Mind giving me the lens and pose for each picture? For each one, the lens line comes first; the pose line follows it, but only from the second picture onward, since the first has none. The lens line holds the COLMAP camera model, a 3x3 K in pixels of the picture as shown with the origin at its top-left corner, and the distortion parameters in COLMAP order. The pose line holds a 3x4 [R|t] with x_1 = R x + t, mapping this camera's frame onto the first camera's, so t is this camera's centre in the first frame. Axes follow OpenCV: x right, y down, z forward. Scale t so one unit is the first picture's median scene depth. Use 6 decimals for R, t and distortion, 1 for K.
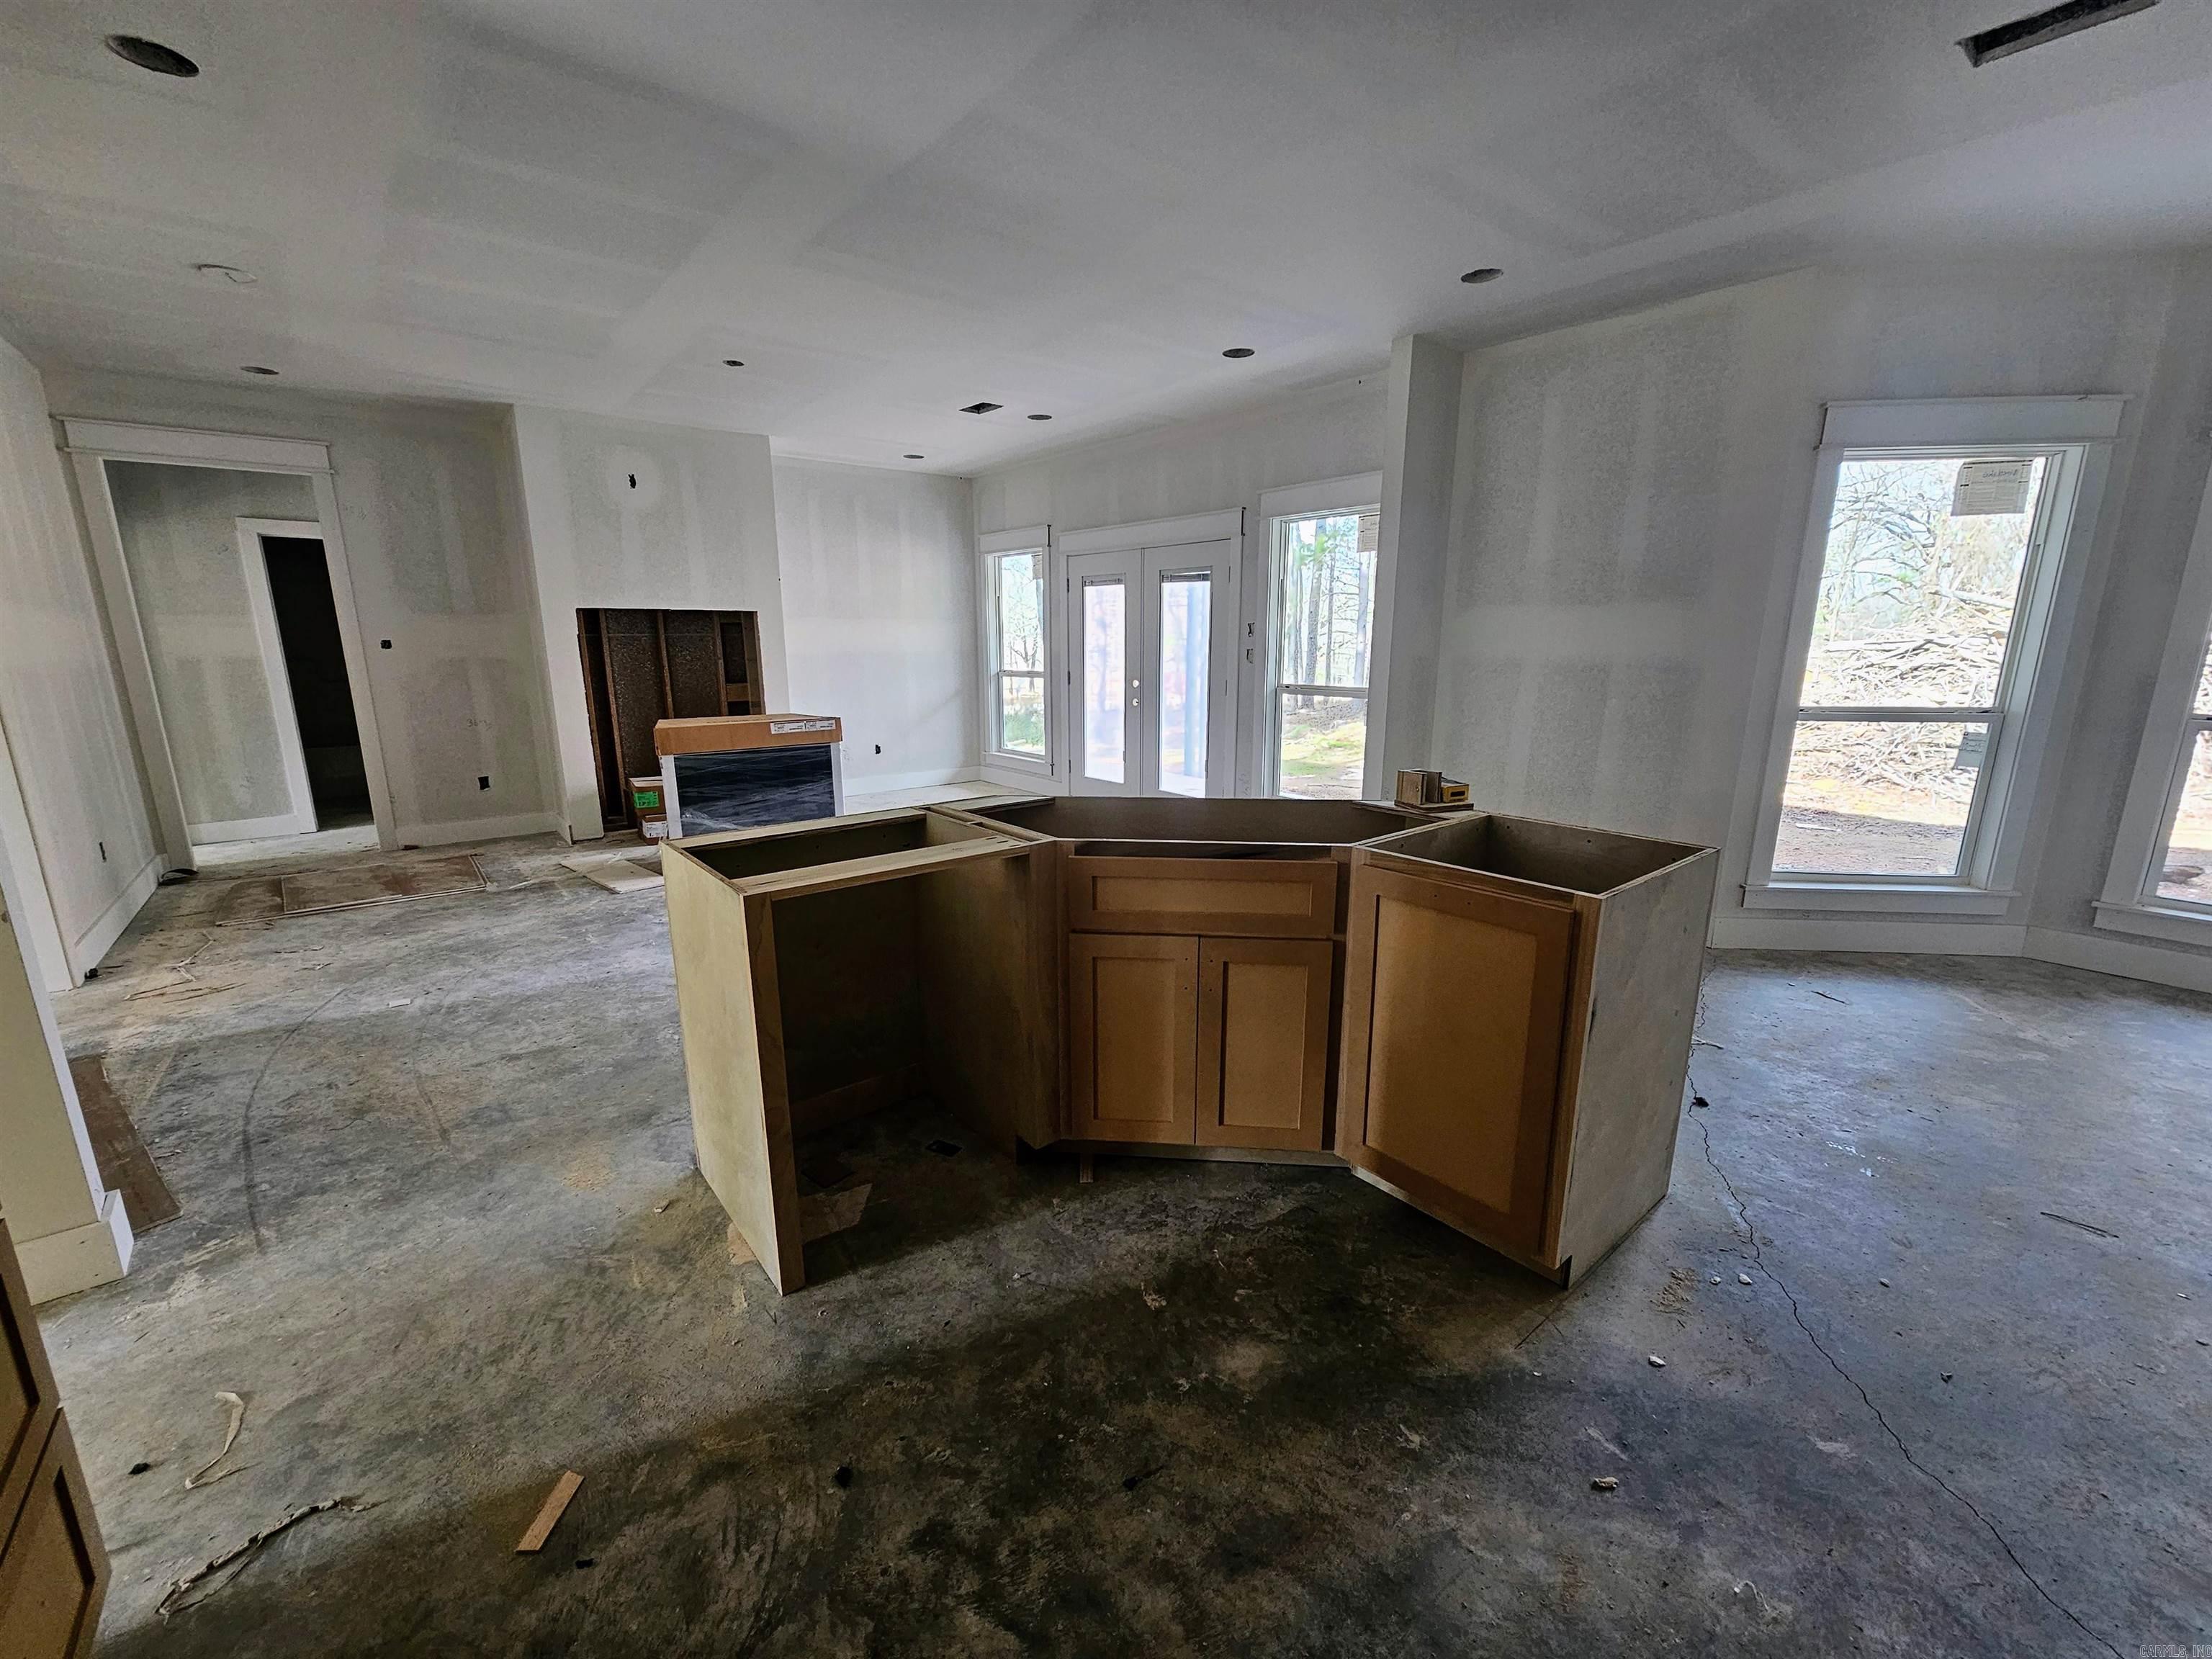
lens RADIAL K [[887.8, 0, 1106.0], [0, 887.8, 829.5], [0, 0, 1]] dist [0.000544, 0.000140]
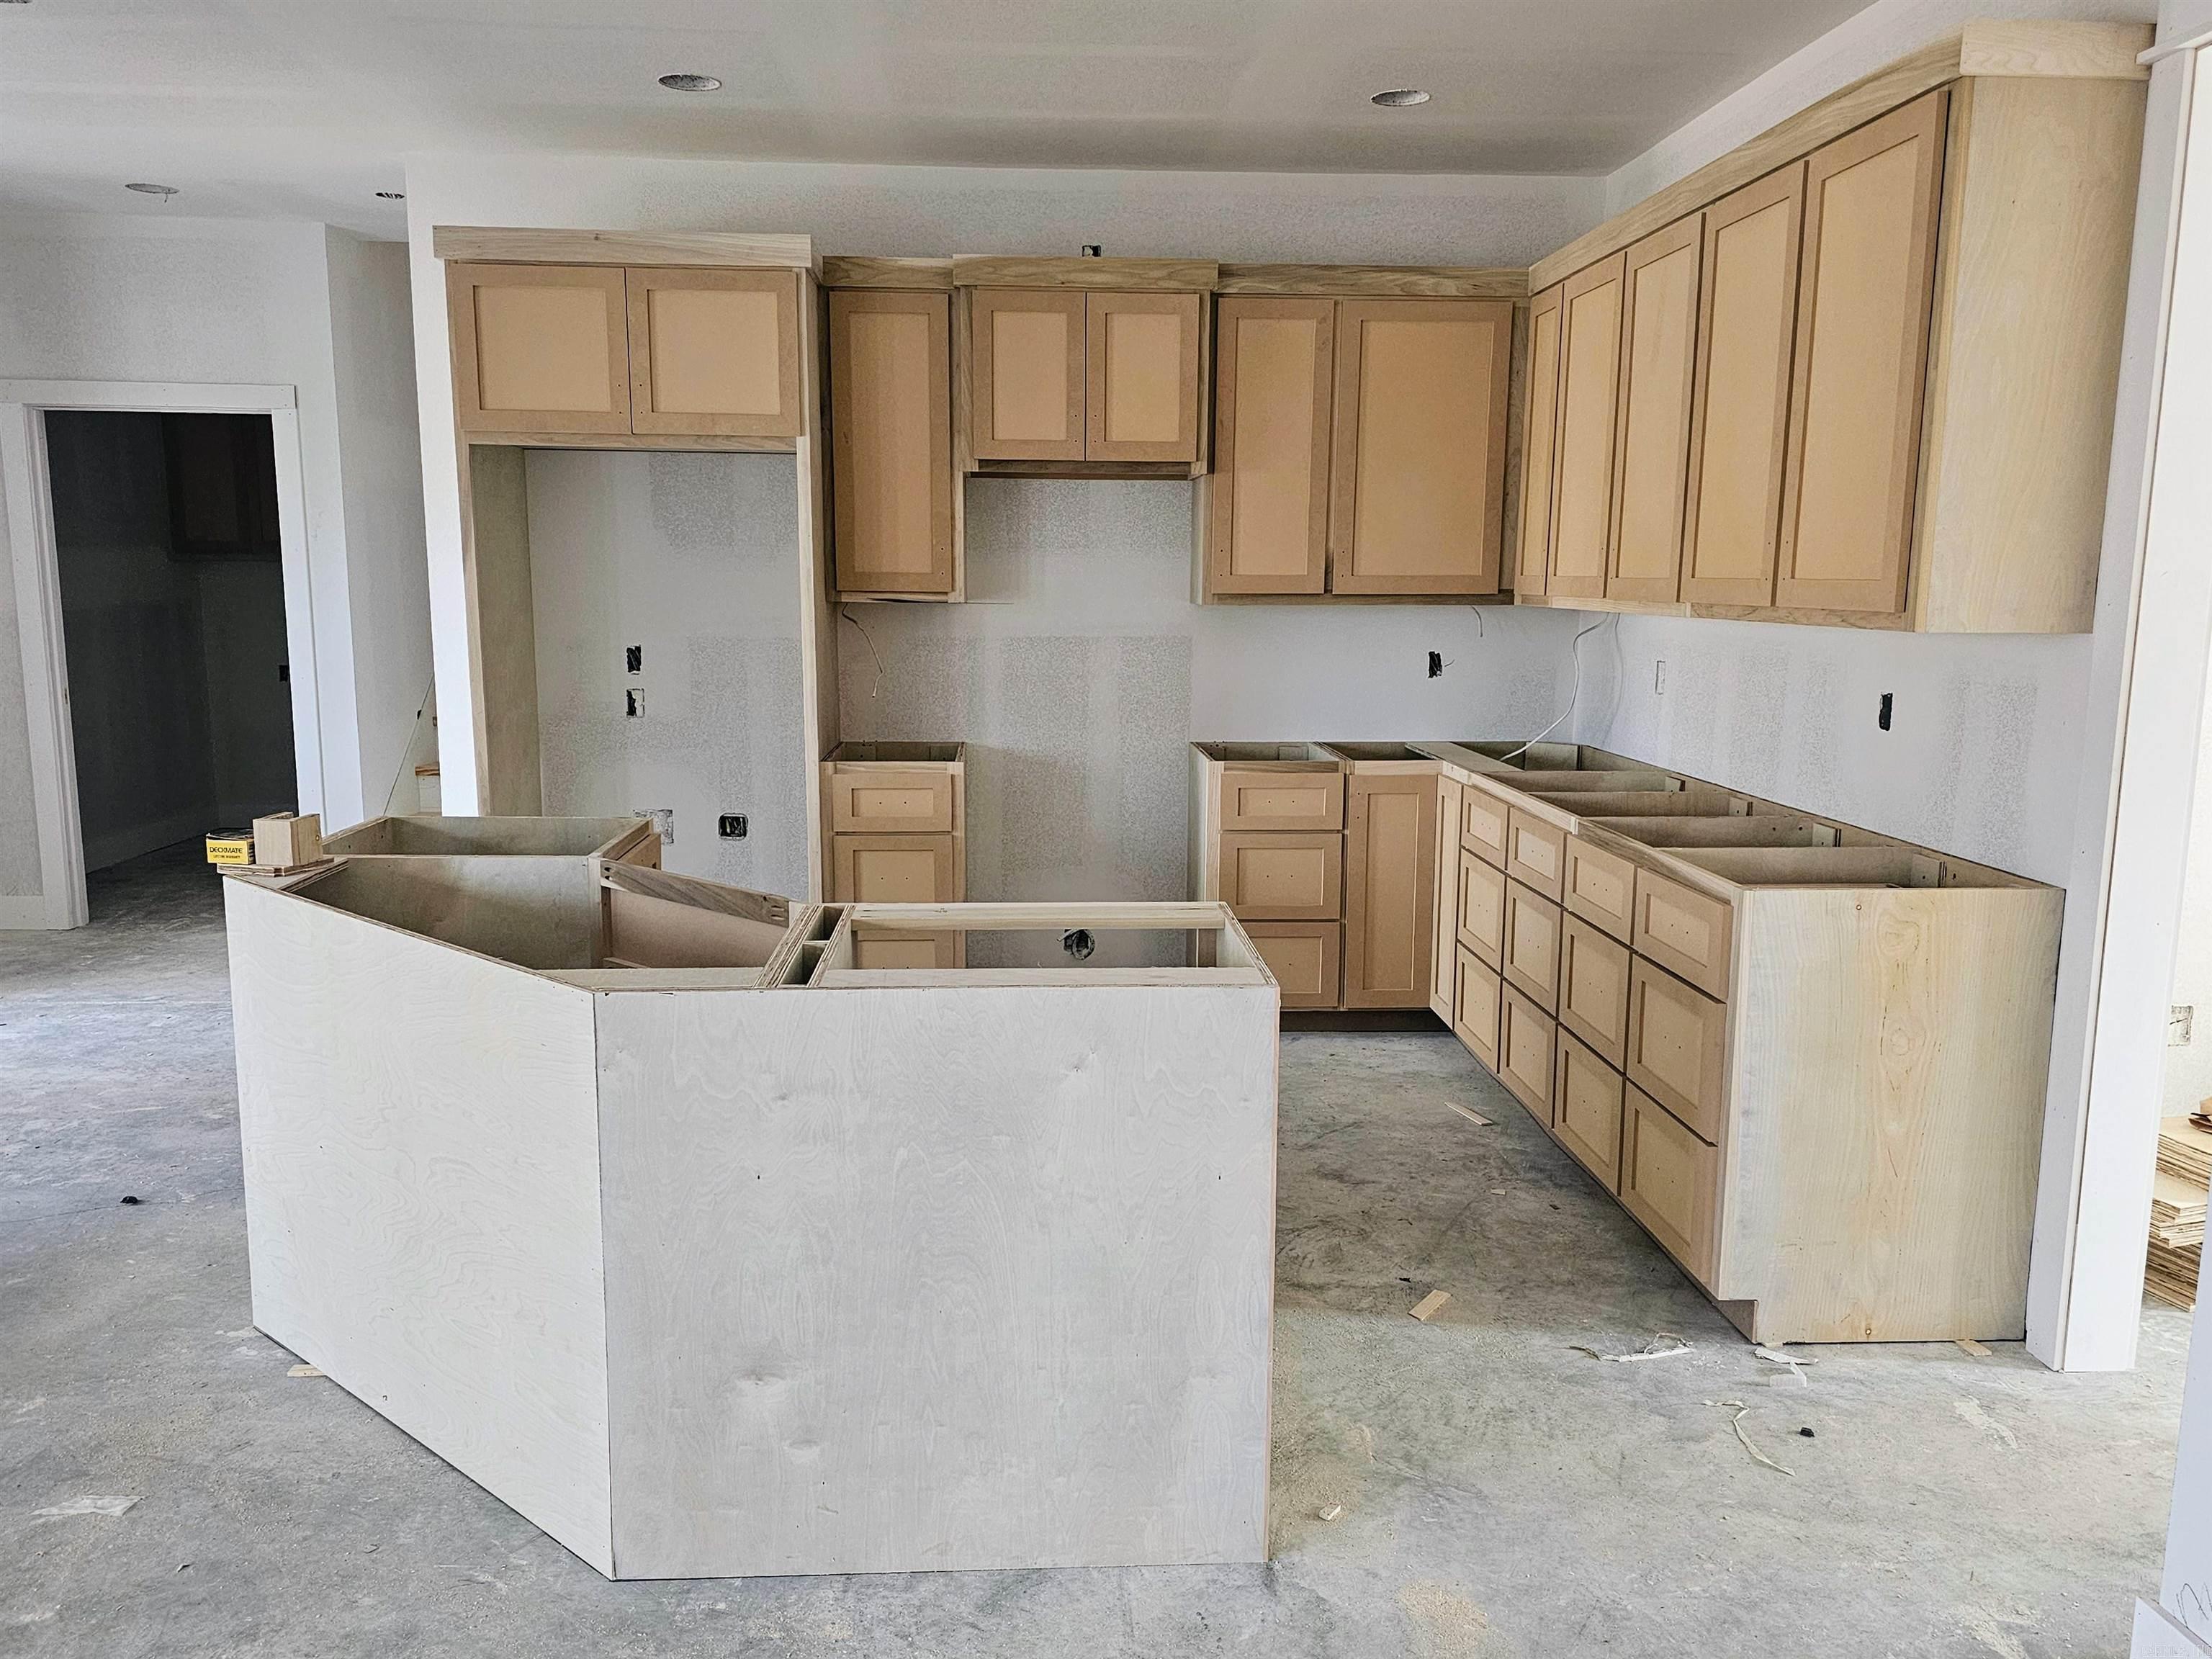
lens RADIAL K [[1660.9, 0, 1106.0], [0, 1660.9, 829.5], [0, 0, 1]] dist [0.152431, -0.260981]
pose [[-0.802755, -0.092737, 0.589053, -1.344577], [0.122224, 0.941272, 0.314753, -0.567398], [-0.583648, 0.324666, -0.744276, 2.375100]]
